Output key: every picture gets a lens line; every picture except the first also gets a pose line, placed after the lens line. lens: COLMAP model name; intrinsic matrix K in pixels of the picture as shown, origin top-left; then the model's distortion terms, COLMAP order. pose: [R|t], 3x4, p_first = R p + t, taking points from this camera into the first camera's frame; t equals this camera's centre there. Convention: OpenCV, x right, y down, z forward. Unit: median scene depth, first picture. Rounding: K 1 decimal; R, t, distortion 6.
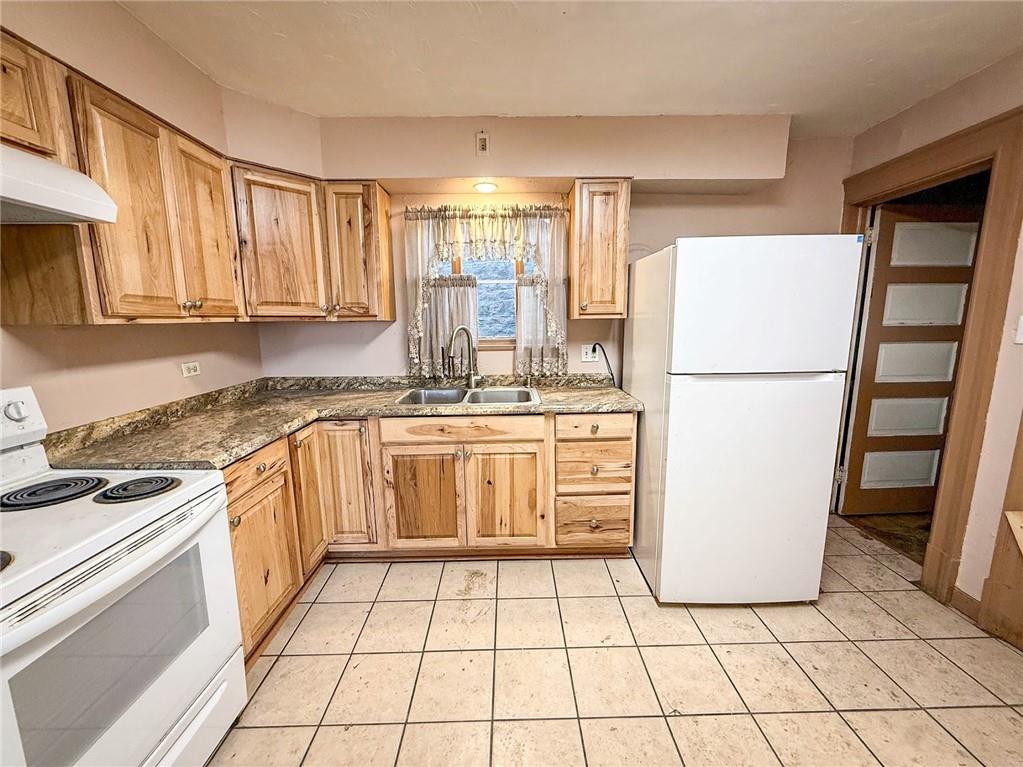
lens RADIAL K [[407.1, 0, 510.0], [0, 407.1, 385.1], [0, 0, 1]] dist [0.000562, -0.000162]
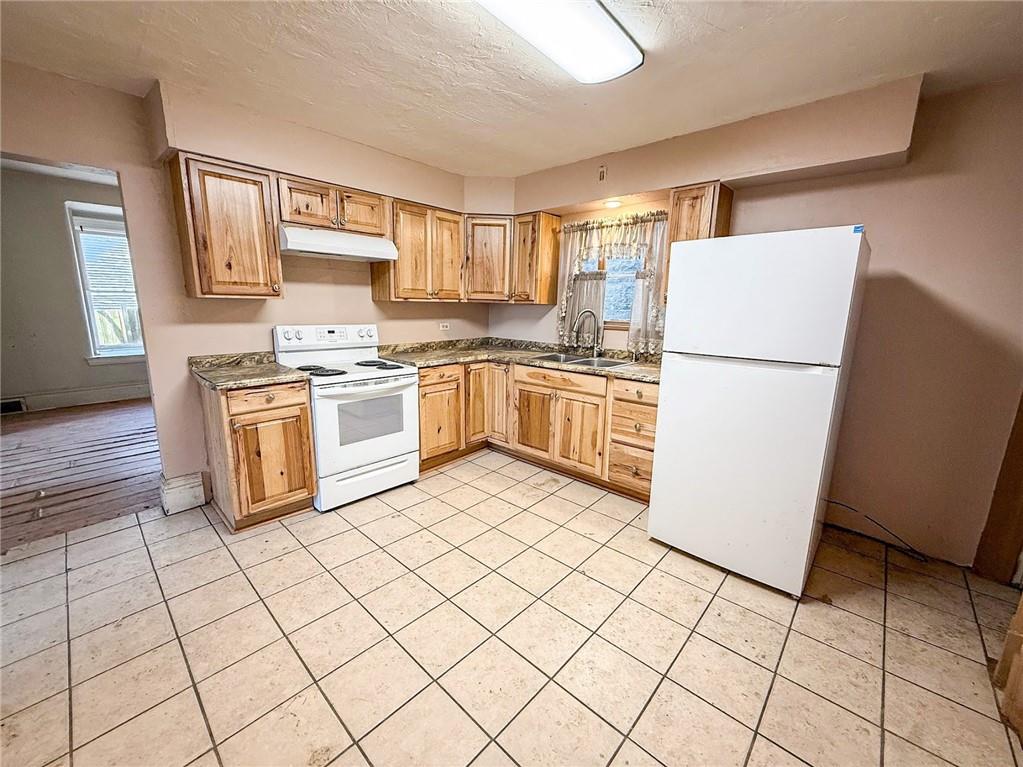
lens RADIAL K [[407.1, 0, 509.0], [0, 407.1, 386.7], [0, 0, 1]] dist [0.000562, -0.000162]
pose [[0.728341, 0.161055, -0.666019, 0.736535], [-0.138183, 0.986538, 0.087448, 0.030298], [0.671137, 0.028341, 0.740791, -0.200656]]
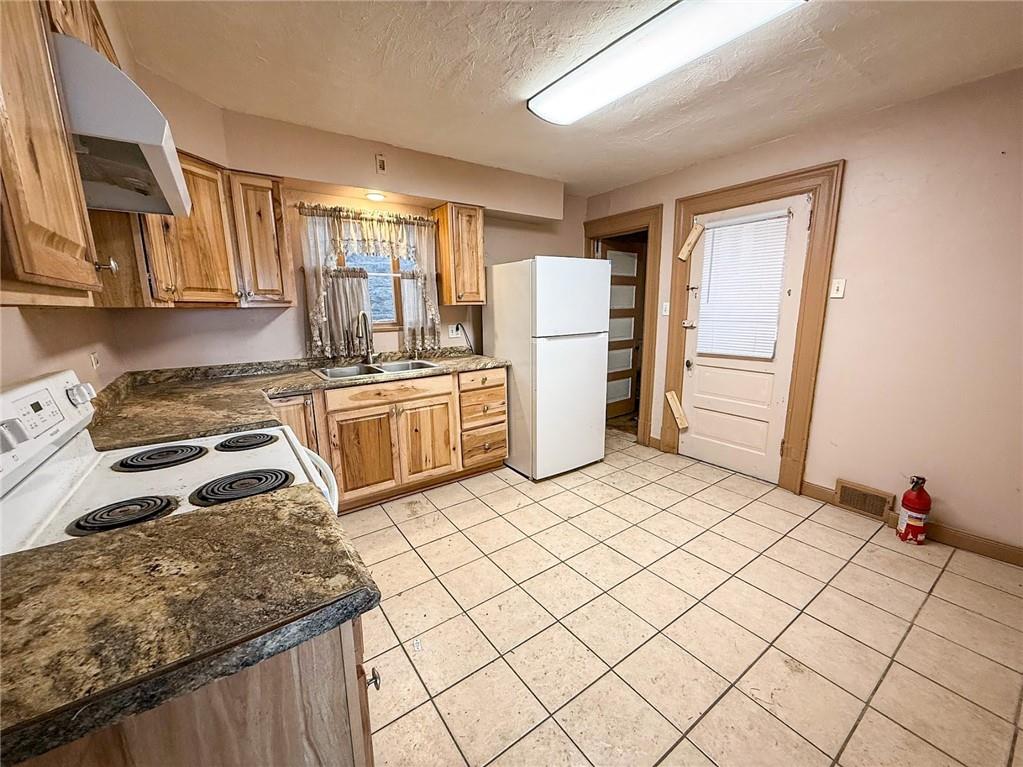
lens RADIAL K [[407.1, 0, 511.7], [0, 407.1, 385.7], [0, 0, 1]] dist [0.000562, -0.000162]
pose [[0.819360, -0.112185, 0.562195, -0.525446], [0.098965, 0.993622, 0.054042, 0.056786], [-0.564672, 0.011358, 0.825237, -0.256003]]
